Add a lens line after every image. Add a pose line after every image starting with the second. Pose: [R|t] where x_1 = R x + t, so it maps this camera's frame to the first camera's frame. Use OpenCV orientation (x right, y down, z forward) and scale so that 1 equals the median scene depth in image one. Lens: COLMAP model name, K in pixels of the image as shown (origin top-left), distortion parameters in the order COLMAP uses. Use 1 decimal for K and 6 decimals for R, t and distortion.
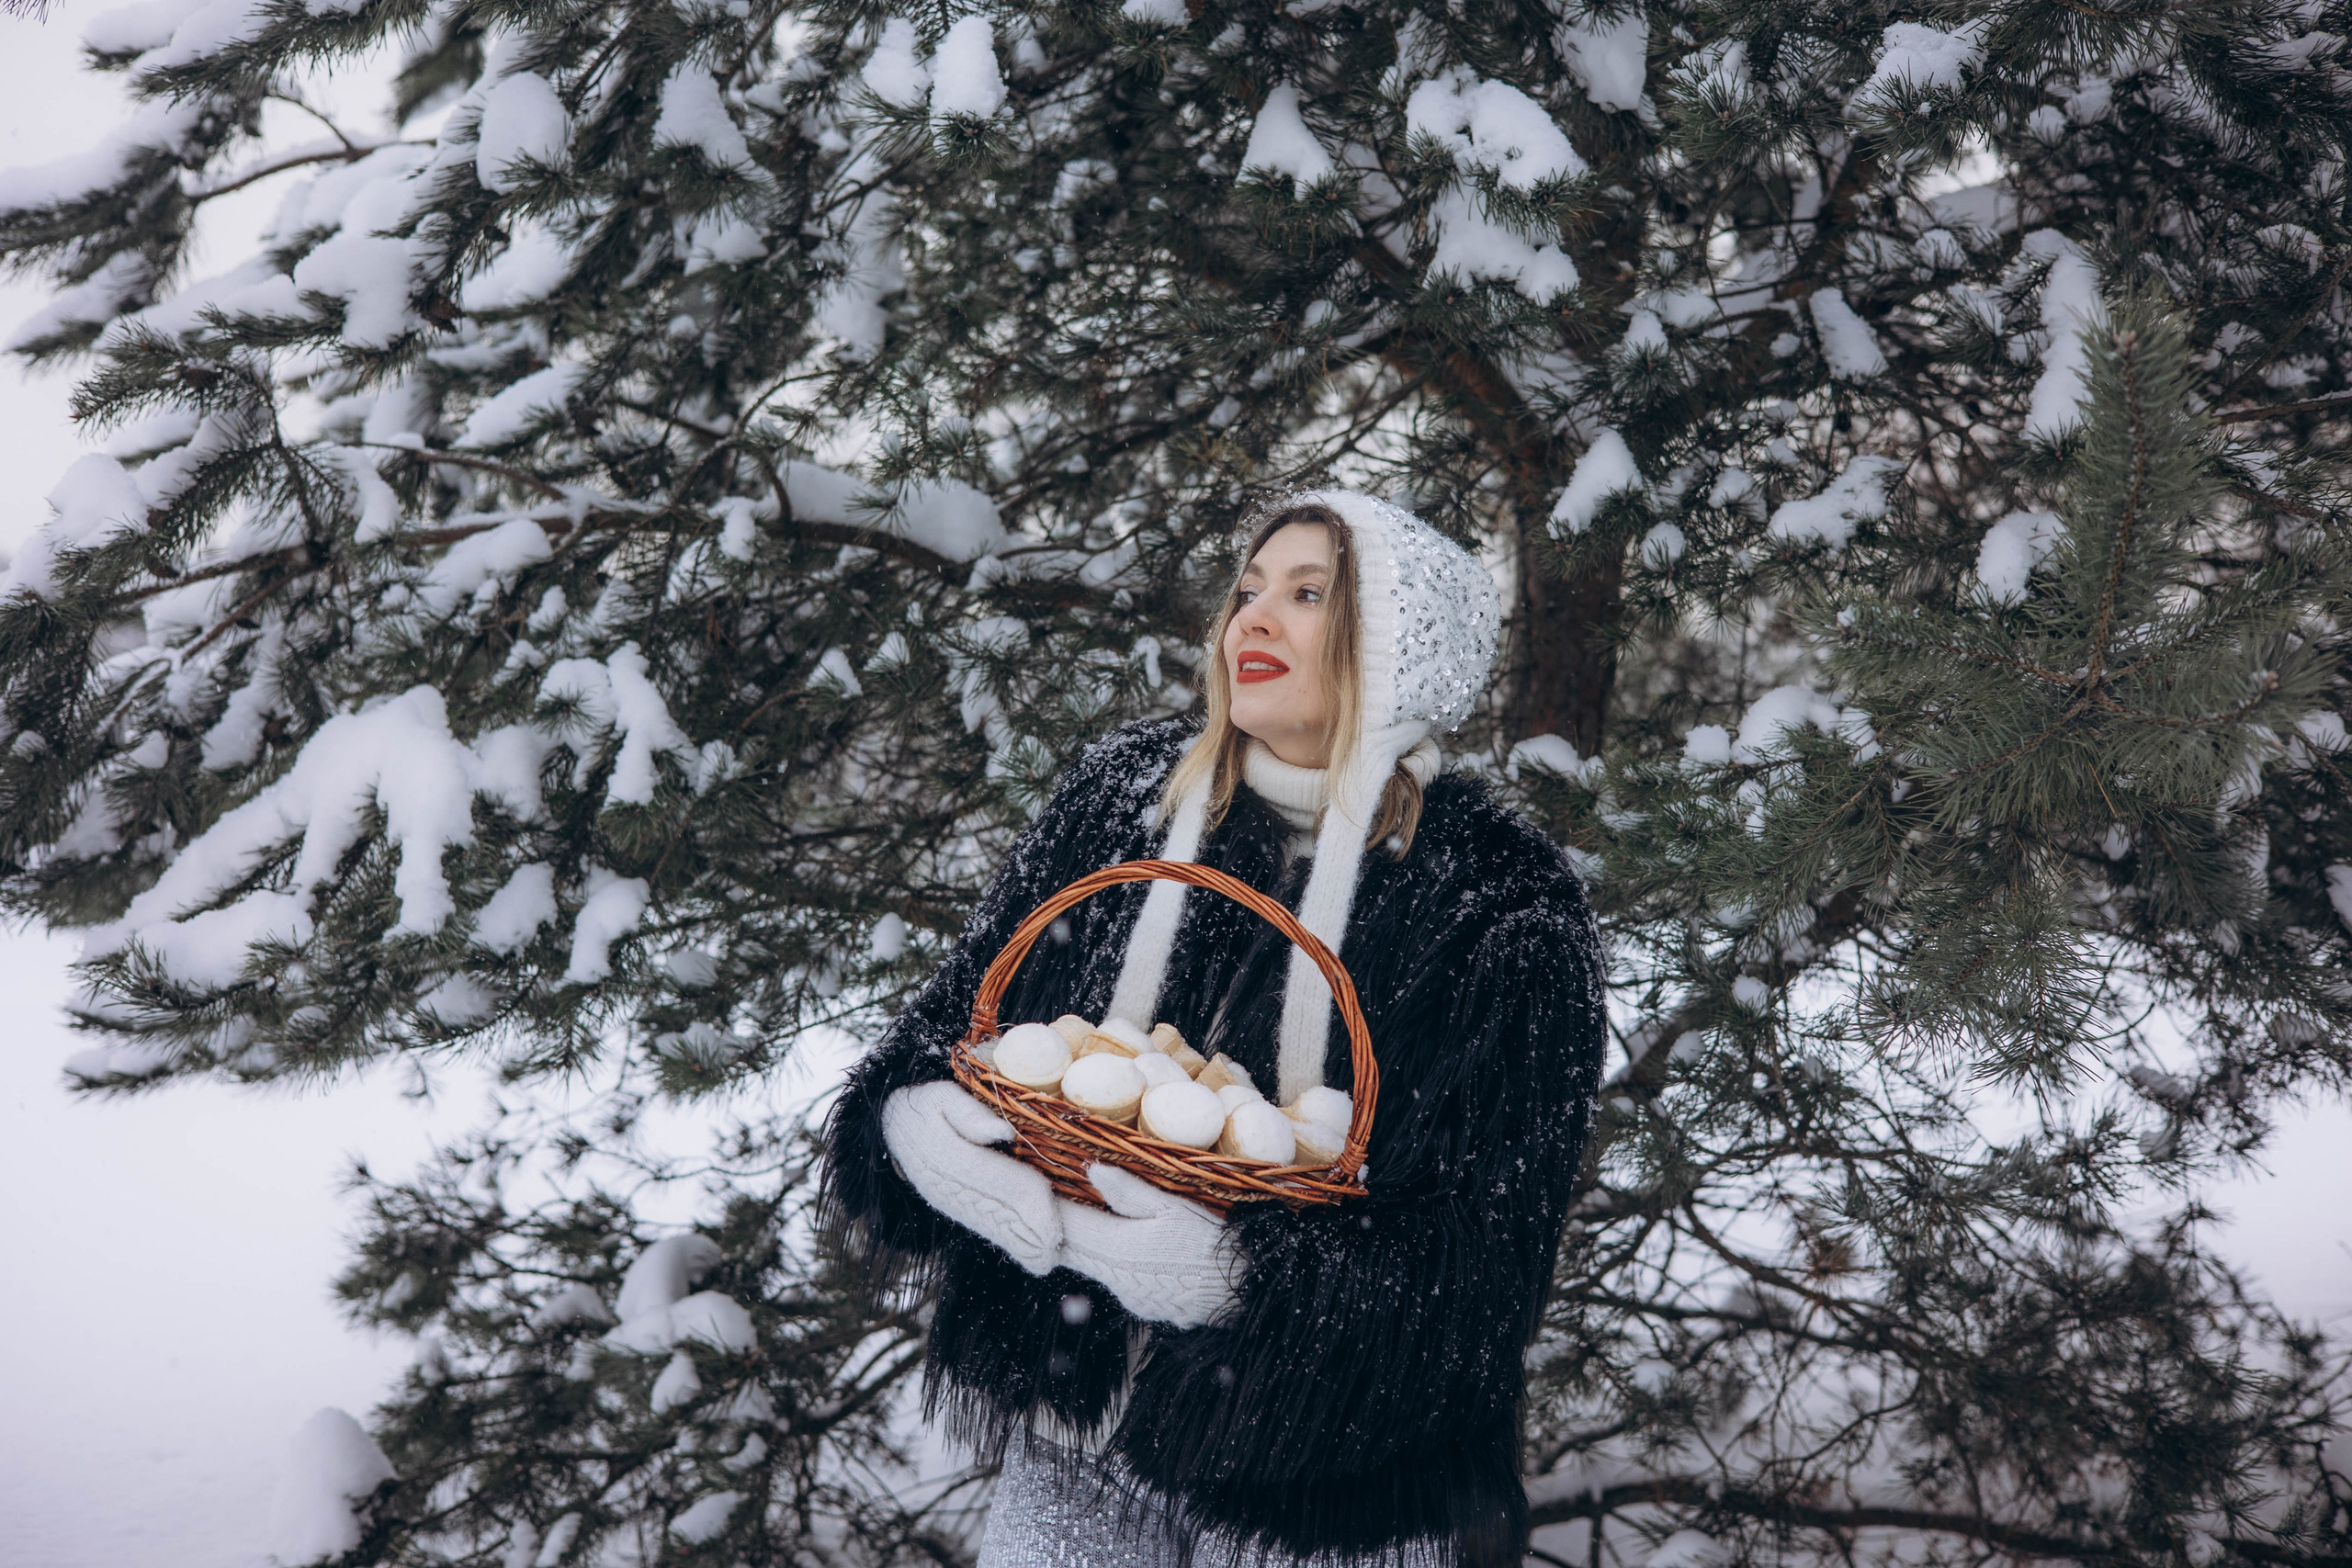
lens RADIAL K [[3403.7, 0, 1184.5], [0, 3403.7, 776.3], [0, 0, 1]] dist [0.039413, -0.290802]
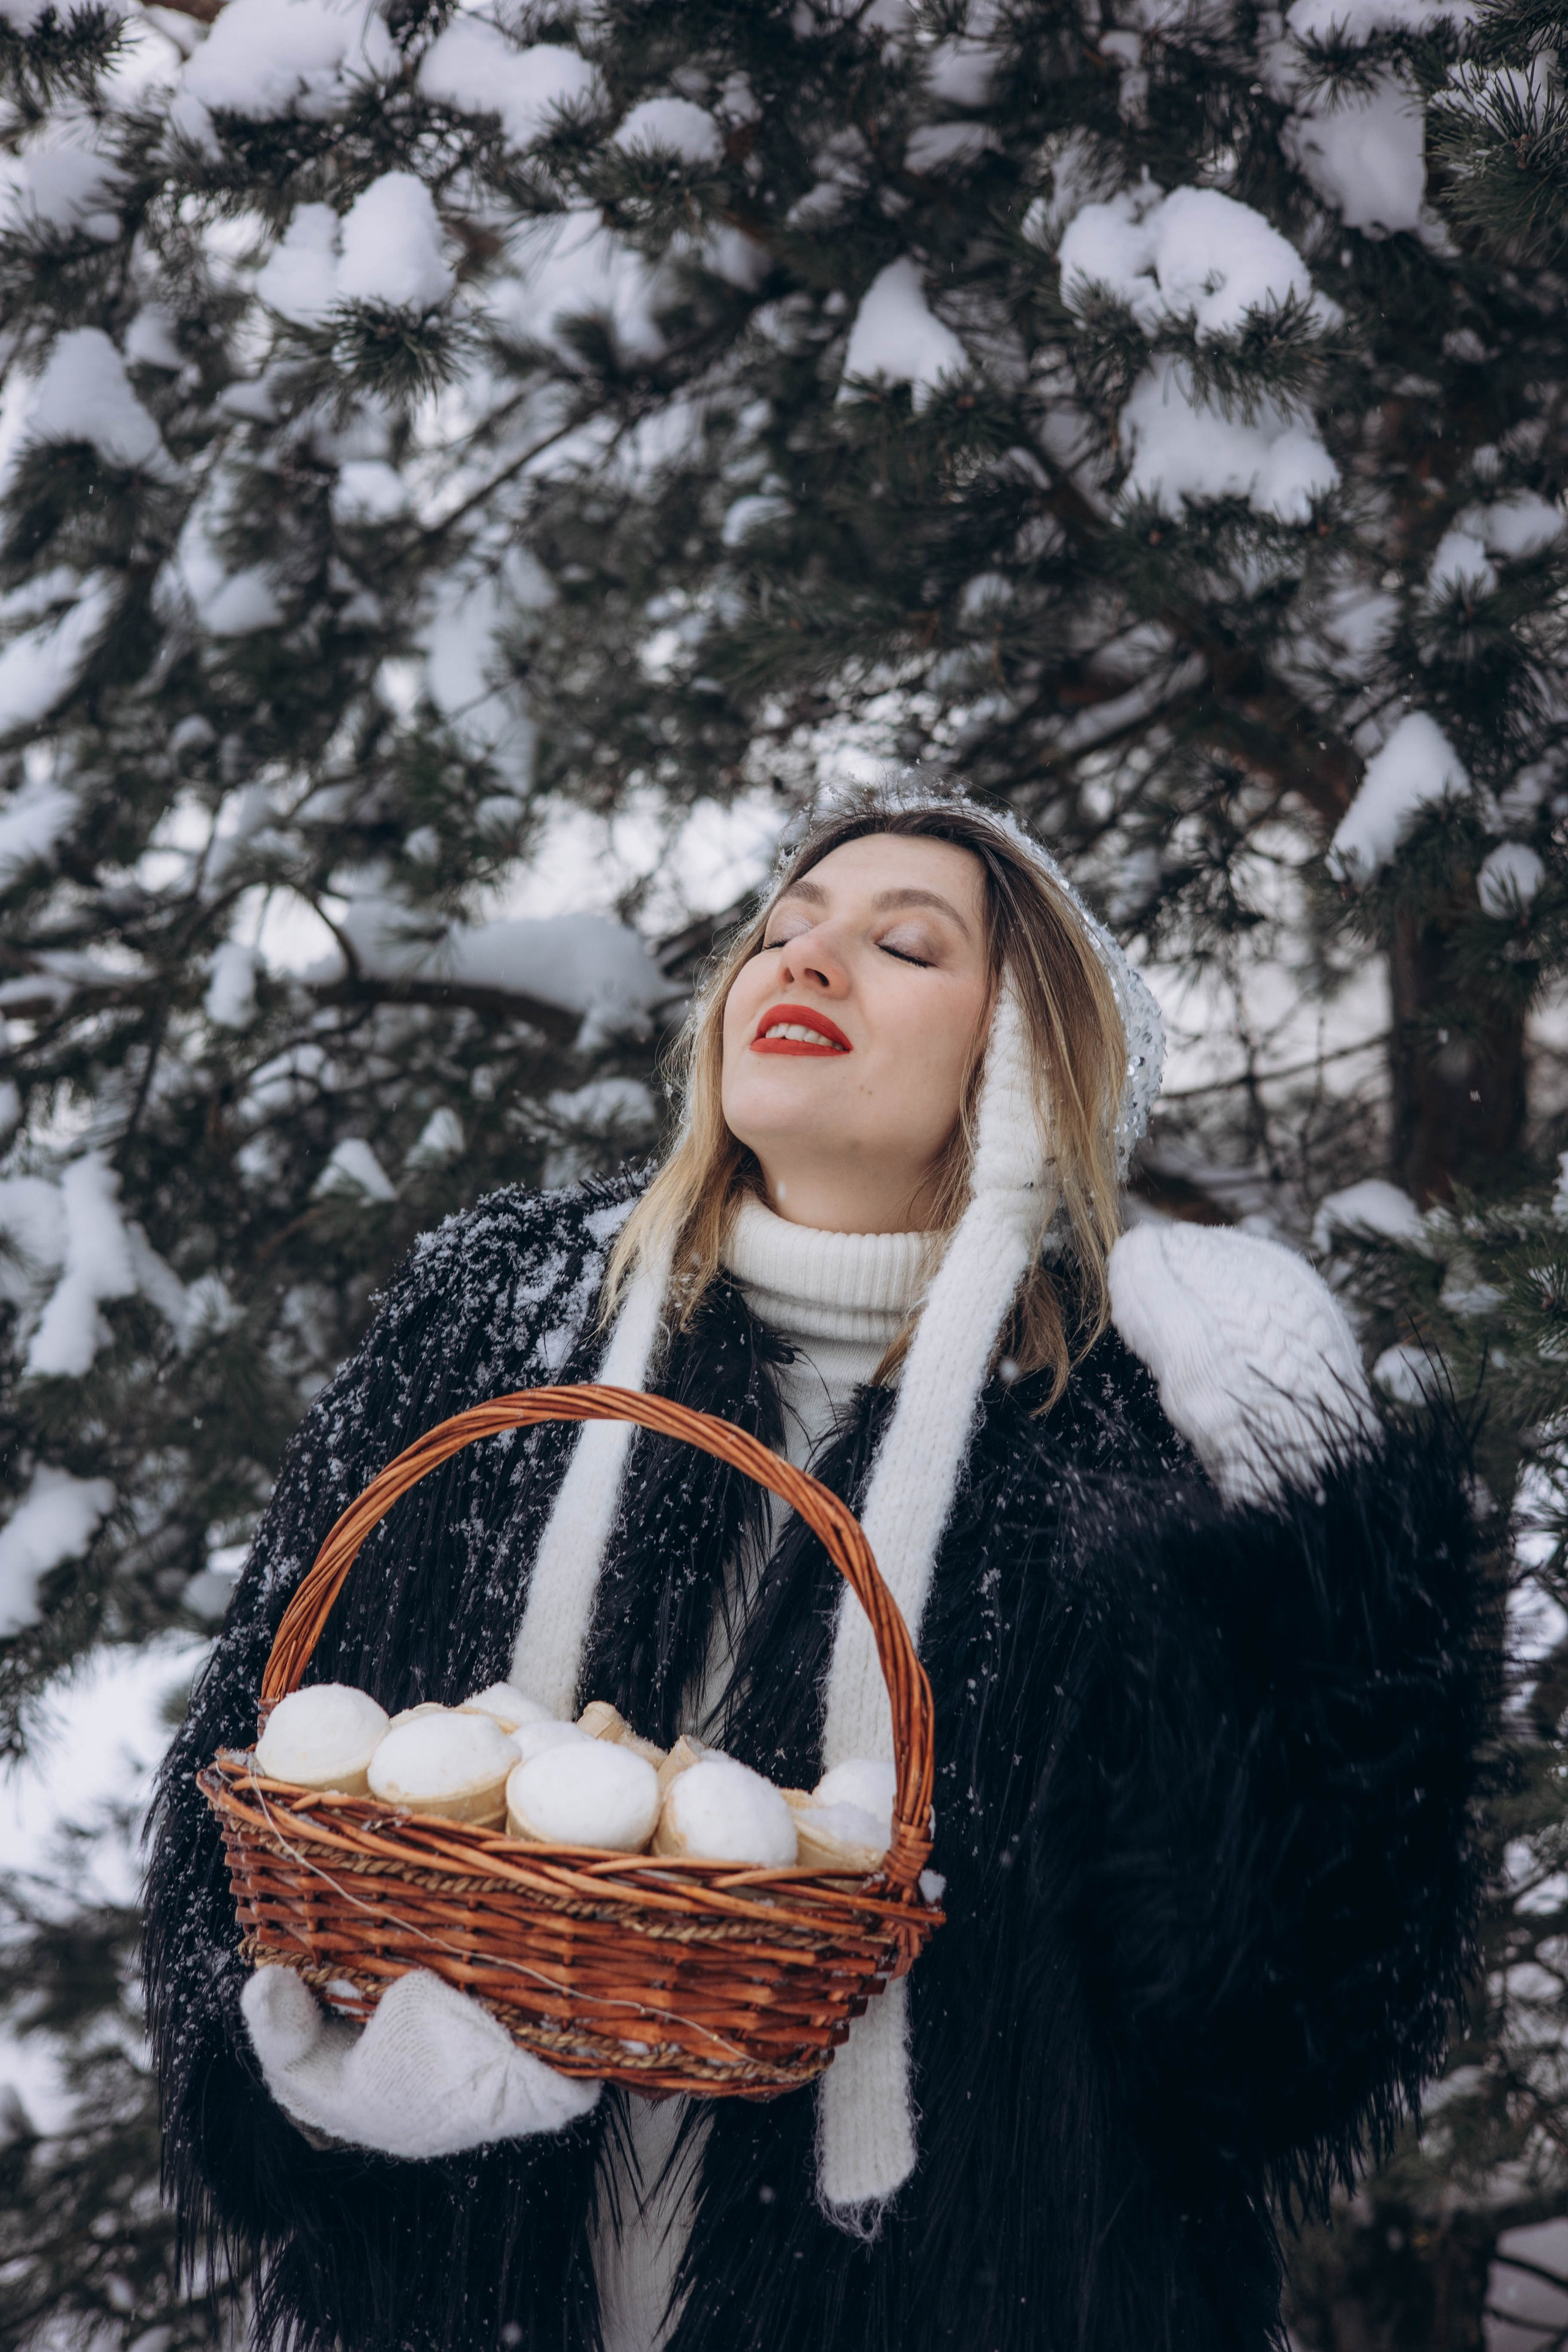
lens RADIAL K [[3405.0, 0, 781.9], [0, 3405.0, 1190.4], [0, 0, 1]] dist [0.023360, -0.207939]
pose [[0.990751, -0.073453, -0.114095, 0.068913], [0.069386, 0.996819, -0.039219, 0.007922], [0.116613, 0.030939, 0.992695, 0.318578]]
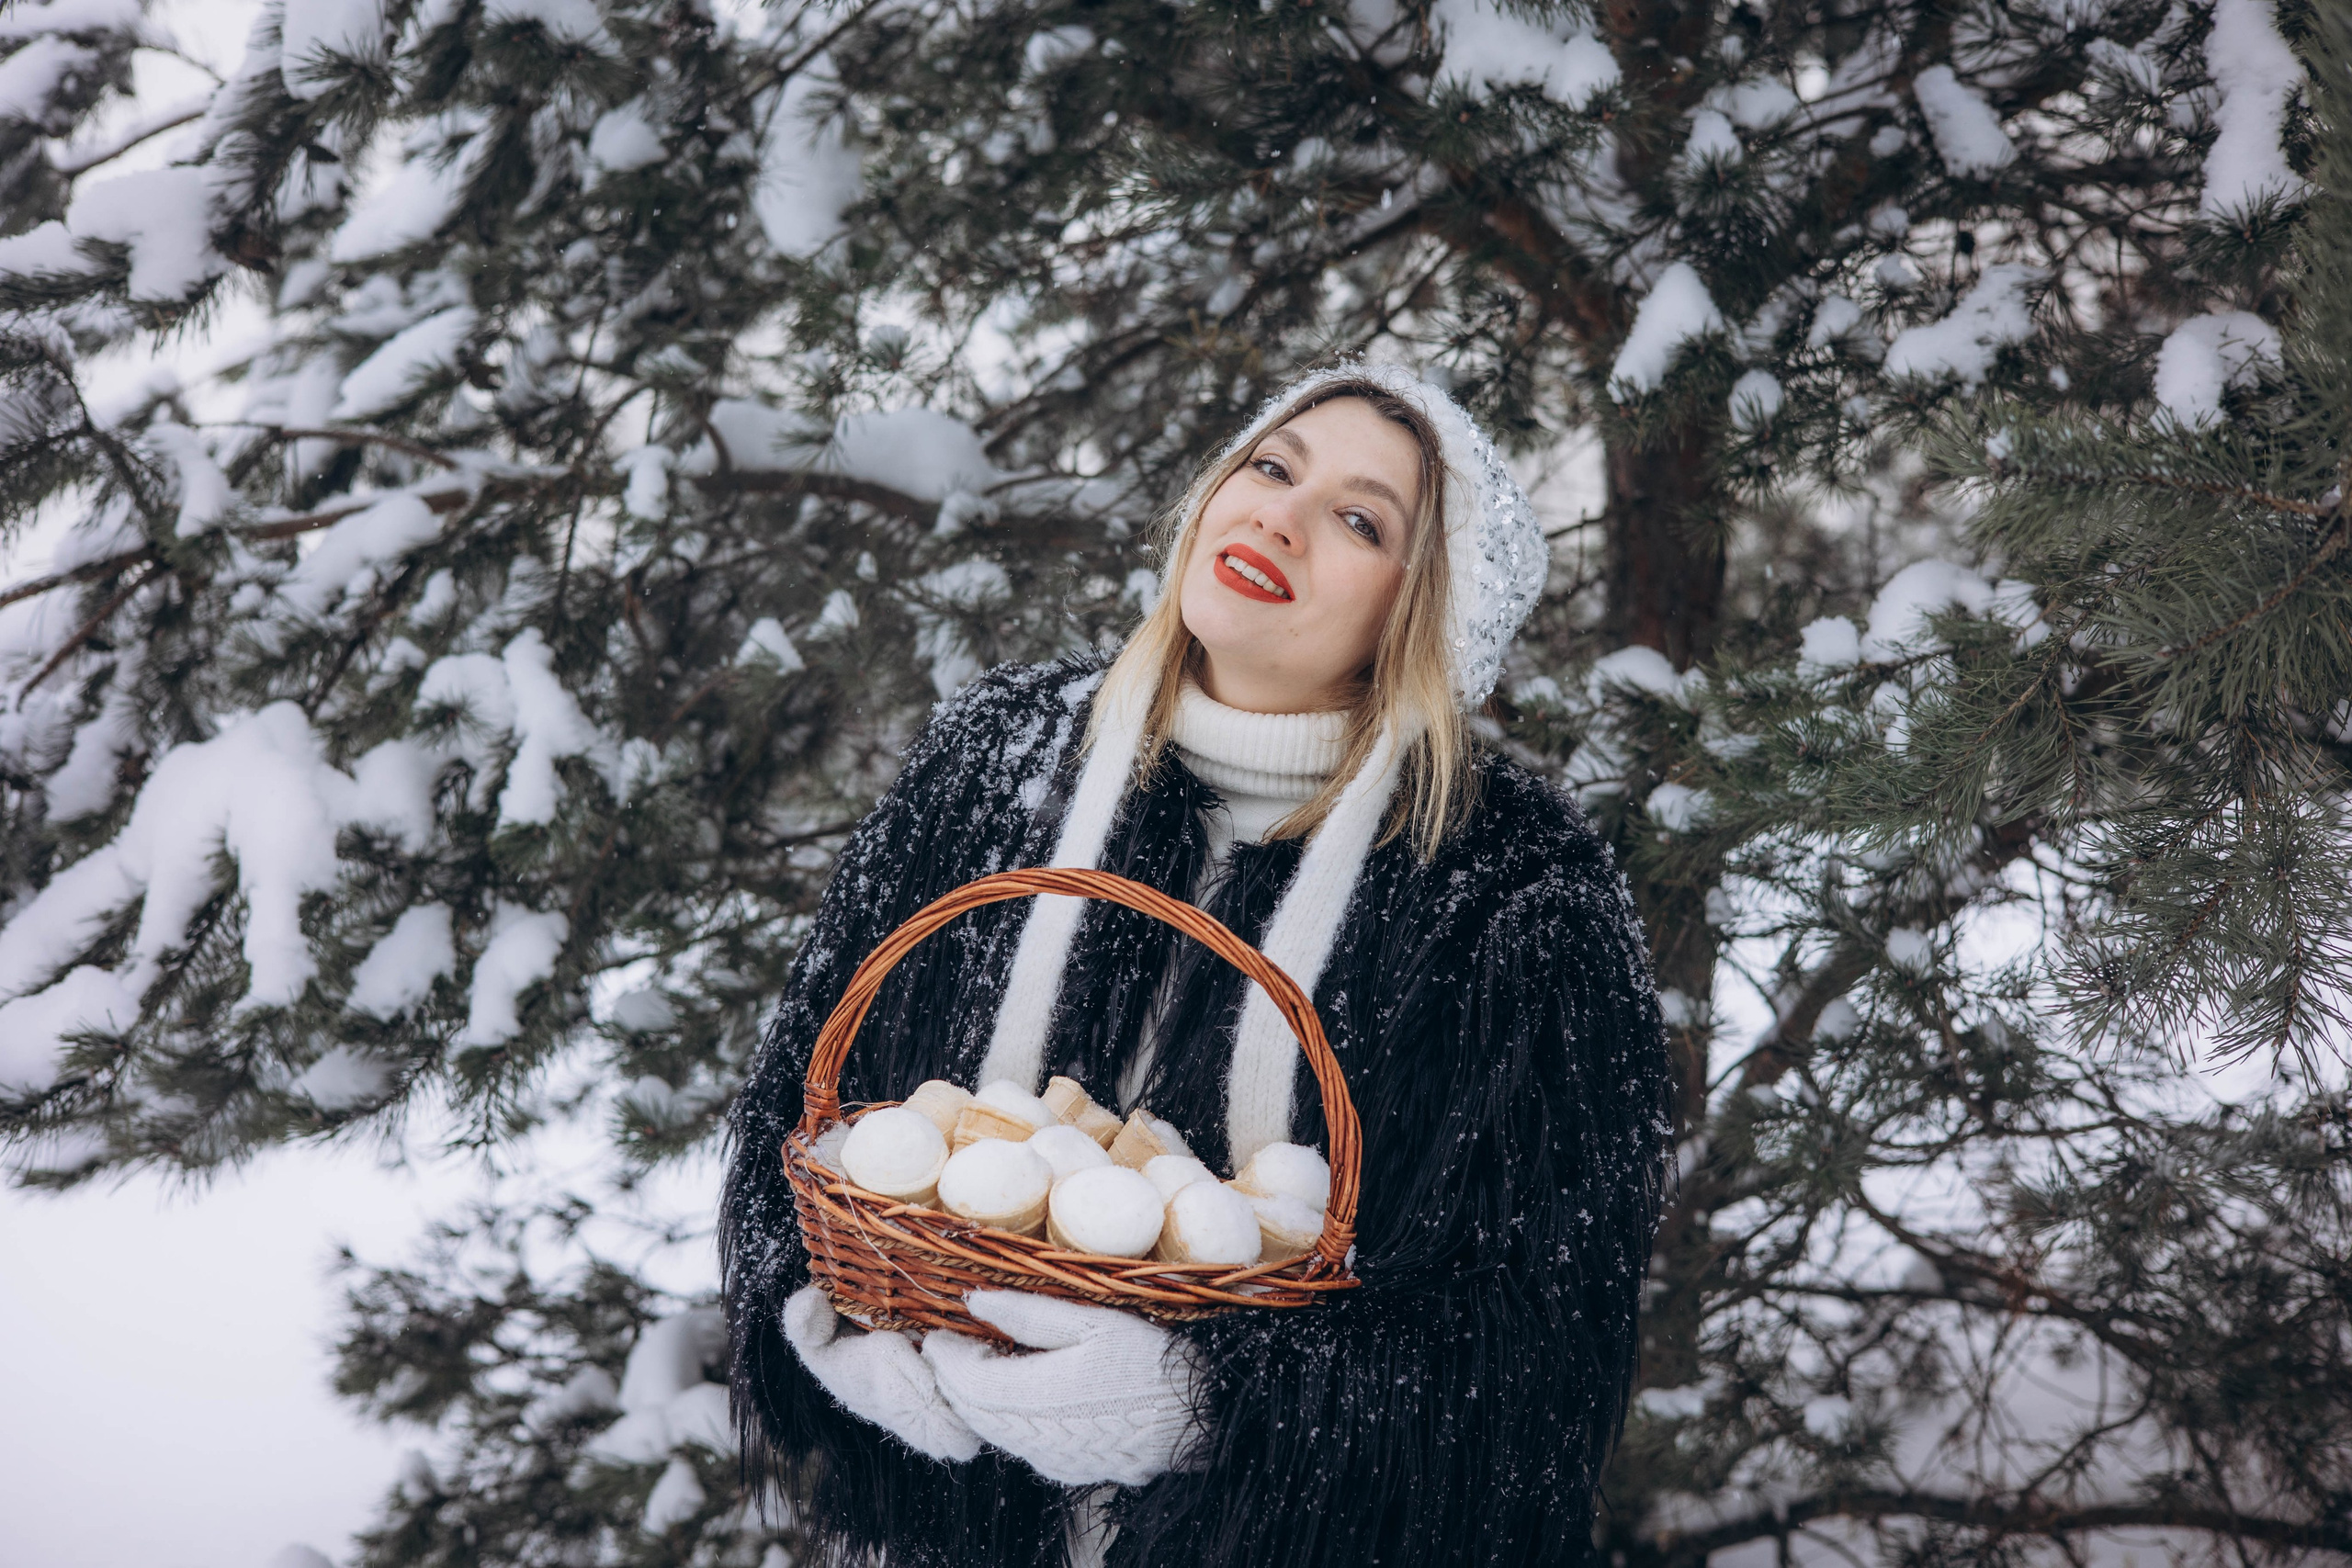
lens RADIAL K [[3404.7, 0, 1180.4], [0, 3404.7, 781.0], [0, 0, 1]] dist [0.023360, -0.207939]
pose [[0.995582, -0.082488, -0.044854, 0.032886], [0.083169, 0.996444, 0.013514, -0.000388], [0.043580, -0.017185, 0.998902, 0.183335]]
